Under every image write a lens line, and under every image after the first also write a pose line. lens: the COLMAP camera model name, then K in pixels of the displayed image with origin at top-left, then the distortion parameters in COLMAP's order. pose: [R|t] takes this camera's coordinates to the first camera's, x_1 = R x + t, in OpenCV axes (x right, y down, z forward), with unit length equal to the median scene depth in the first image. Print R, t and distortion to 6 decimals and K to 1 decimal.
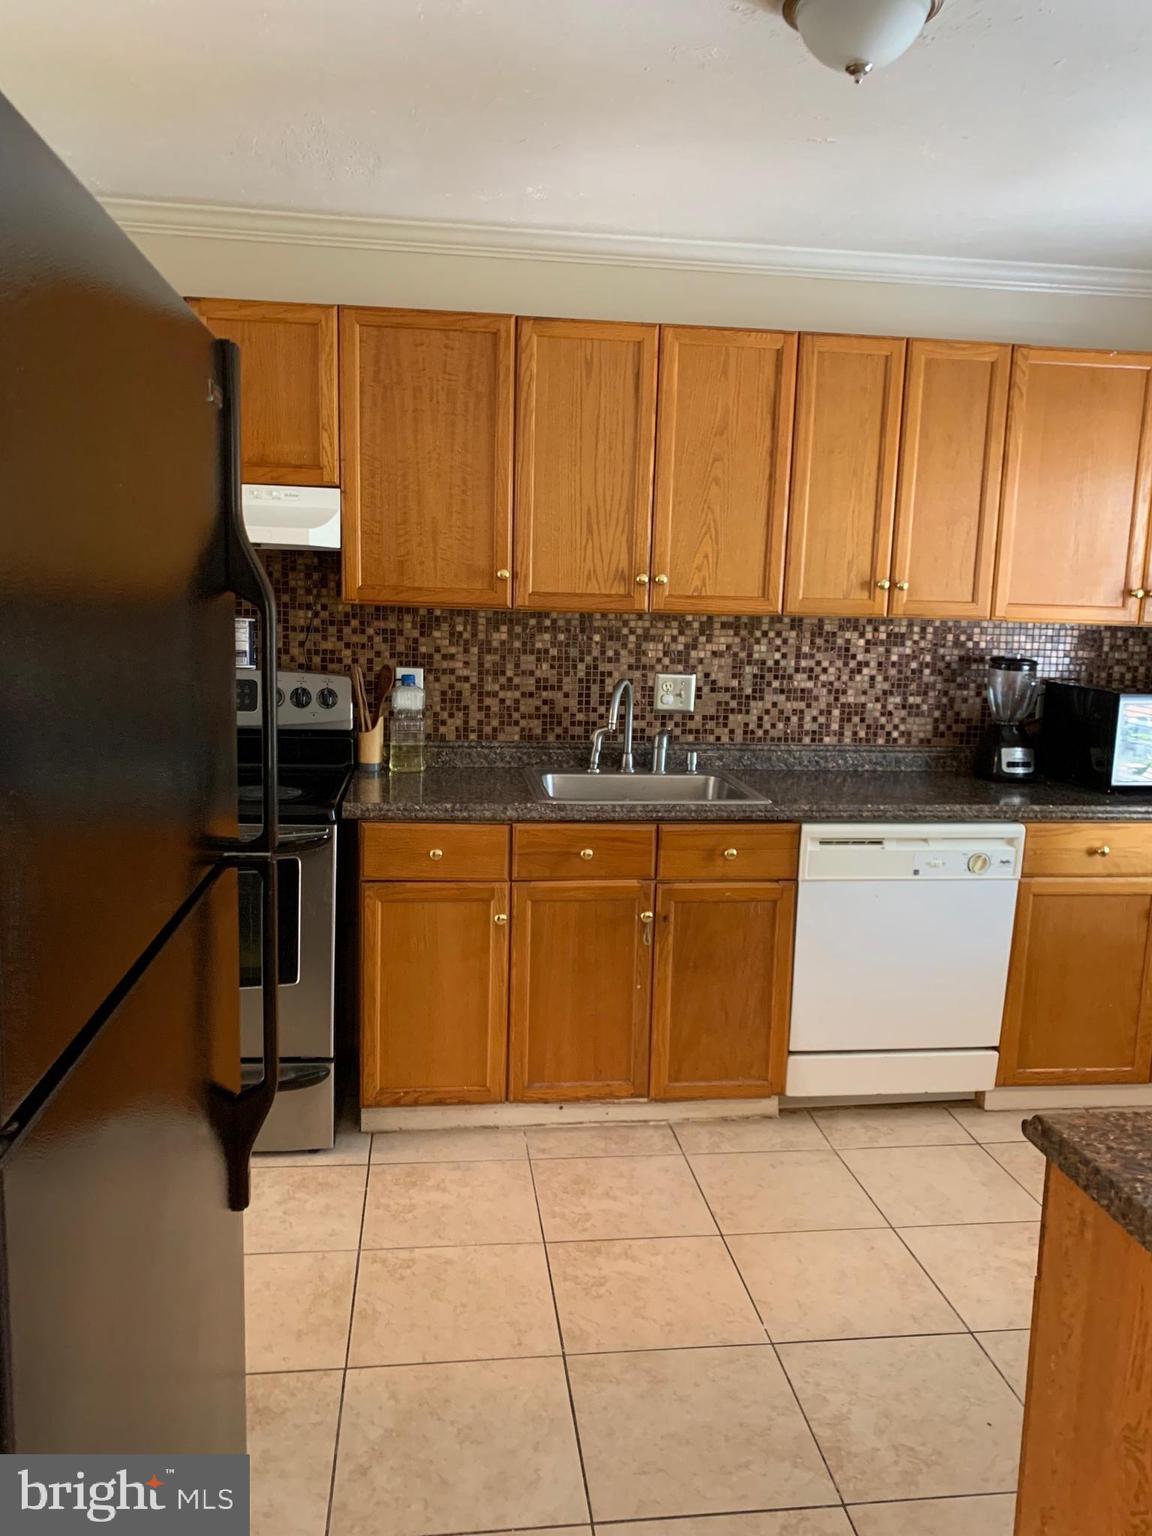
lens RADIAL K [[1193.3, 0, 578.2], [0, 1193.3, 802.4], [0, 0, 1]] dist [0.187550, -0.455727]
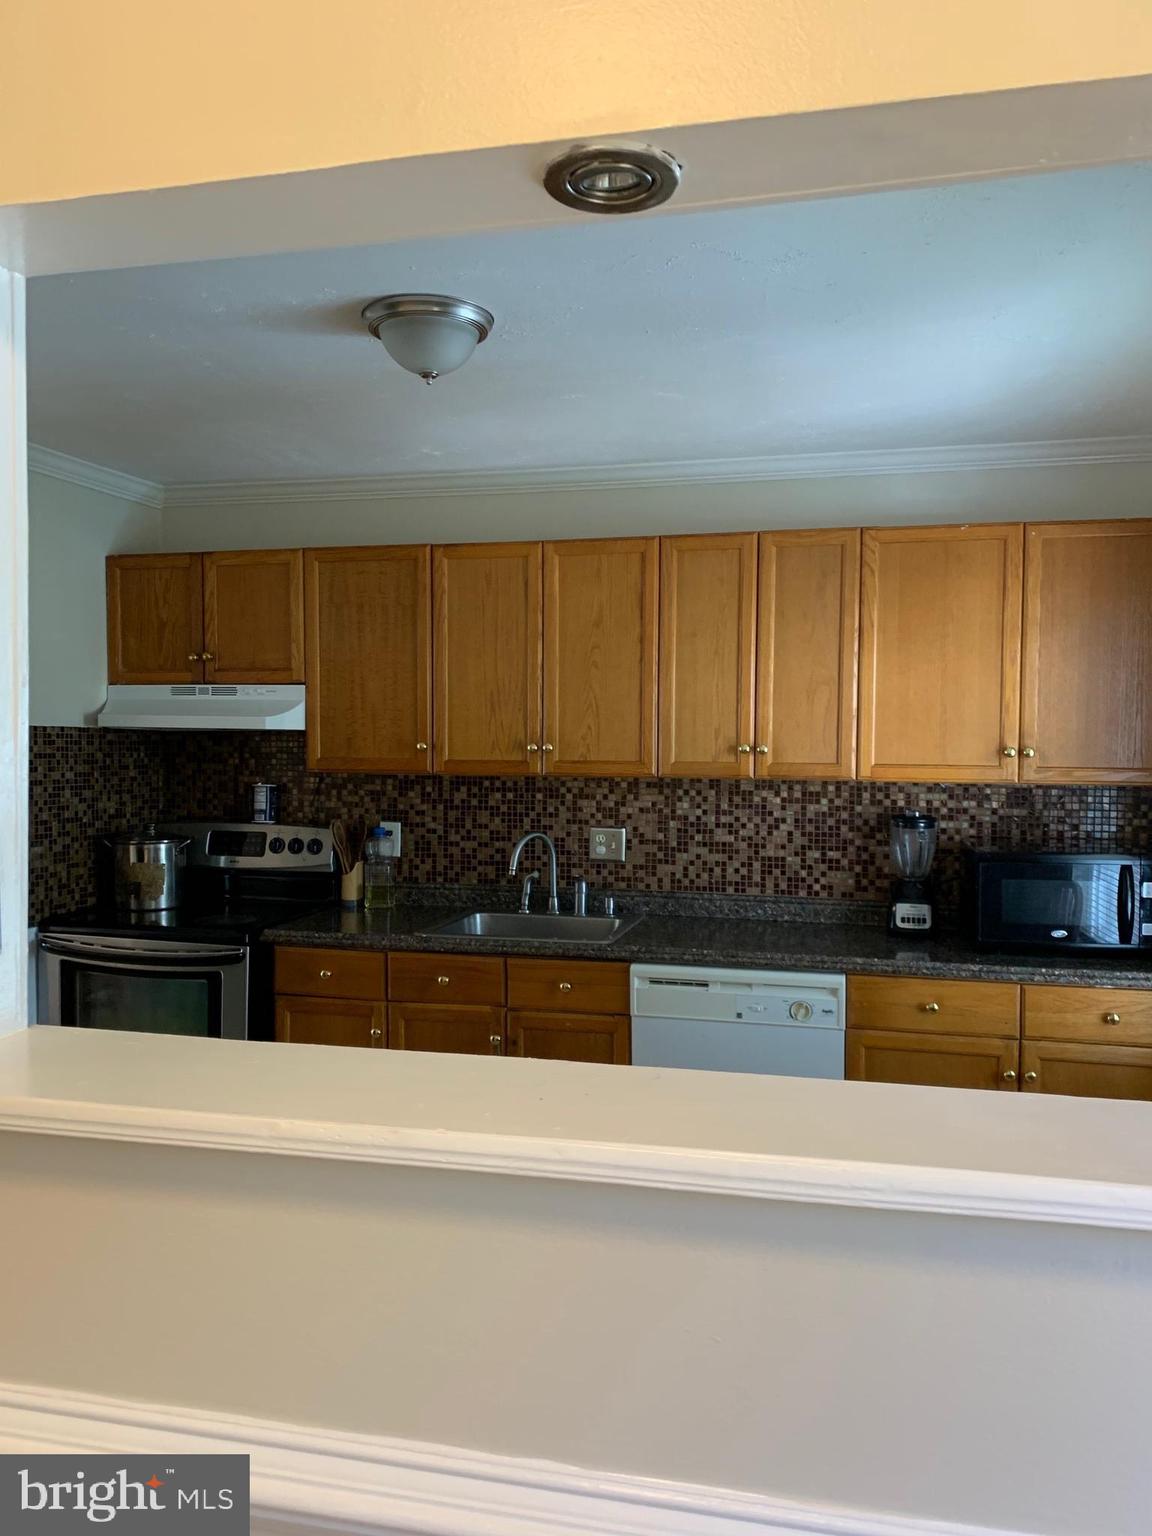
lens RADIAL K [[1193.3, 0, 578.2], [0, 1193.3, 802.4], [0, 0, 1]] dist [0.187550, -0.455727]
pose [[0.927556, -0.002991, -0.373673, 0.482986], [-0.043577, 0.992280, -0.116113, 0.000660], [0.371136, 0.123985, 0.920264, -0.047094]]
